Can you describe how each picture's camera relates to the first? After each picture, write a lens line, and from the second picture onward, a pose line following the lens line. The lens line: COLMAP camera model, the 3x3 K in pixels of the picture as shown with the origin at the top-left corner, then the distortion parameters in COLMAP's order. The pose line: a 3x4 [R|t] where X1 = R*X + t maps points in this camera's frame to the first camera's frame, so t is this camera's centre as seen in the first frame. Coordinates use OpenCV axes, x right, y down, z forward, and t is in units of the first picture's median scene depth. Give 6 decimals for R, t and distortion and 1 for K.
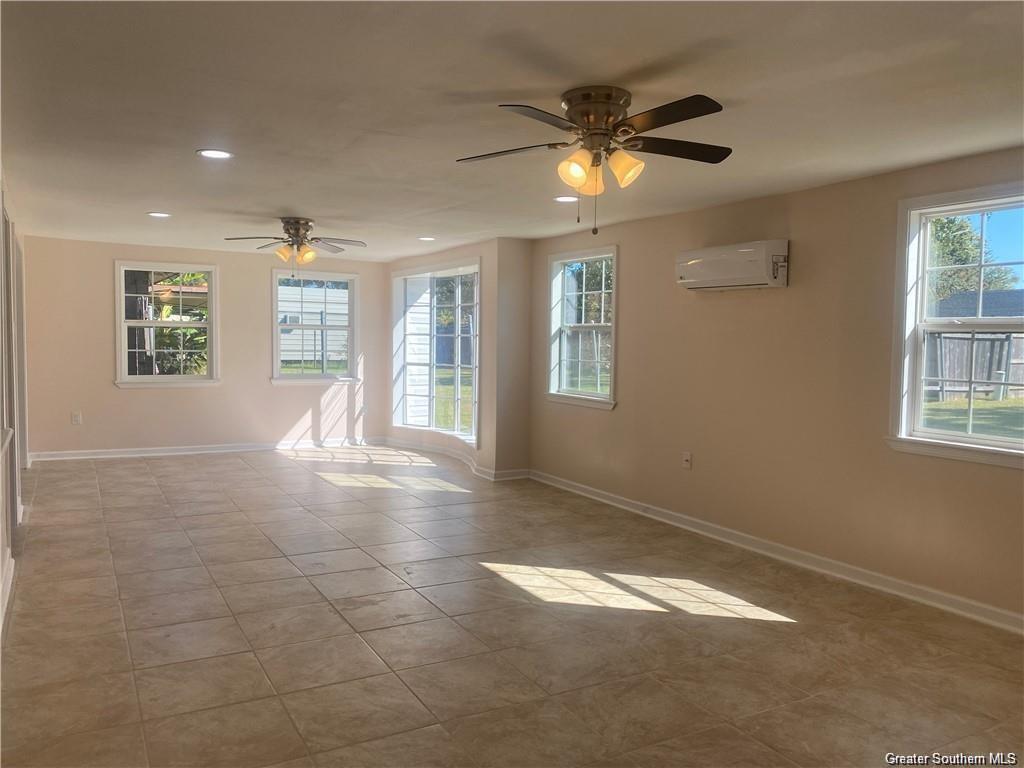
lens RADIAL K [[787.0, 0, 505.1], [0, 787.0, 386.8], [0, 0, 1]] dist [0.028888, -0.004348]
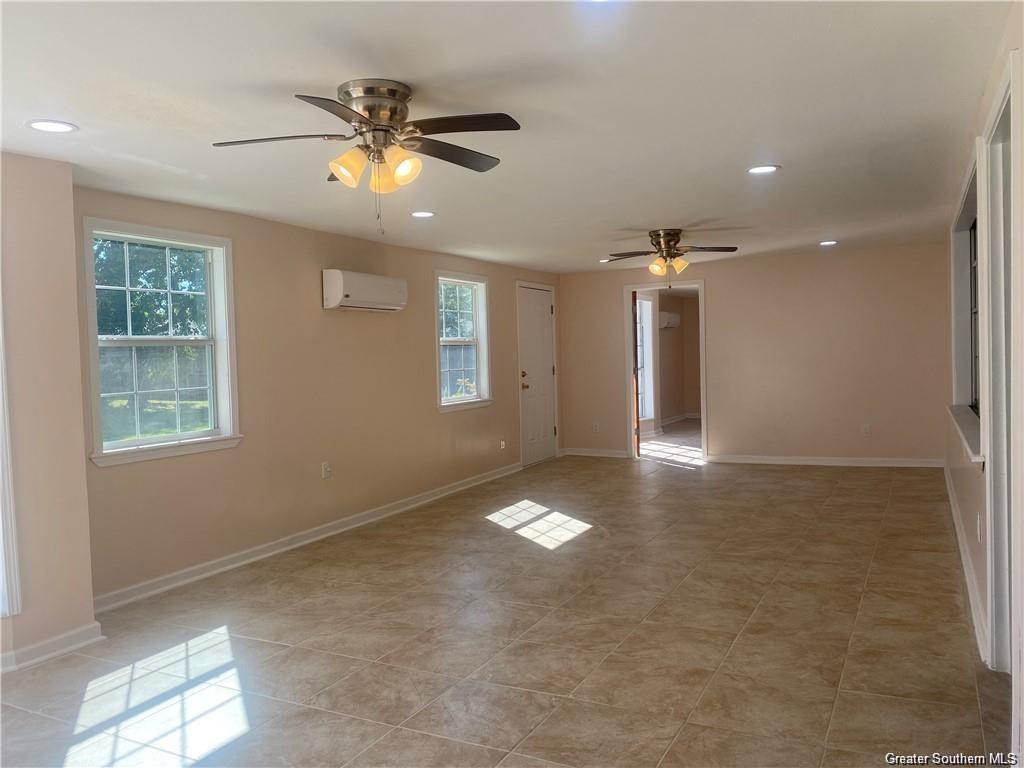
lens RADIAL K [[787.0, 0, 504.5], [0, 787.0, 381.3], [0, 0, 1]] dist [0.028888, -0.004348]
pose [[-0.544966, -0.032334, 0.837834, -0.906371], [0.069162, 0.994117, 0.083351, -0.109010], [-0.835601, 0.103370, -0.539524, 1.598014]]
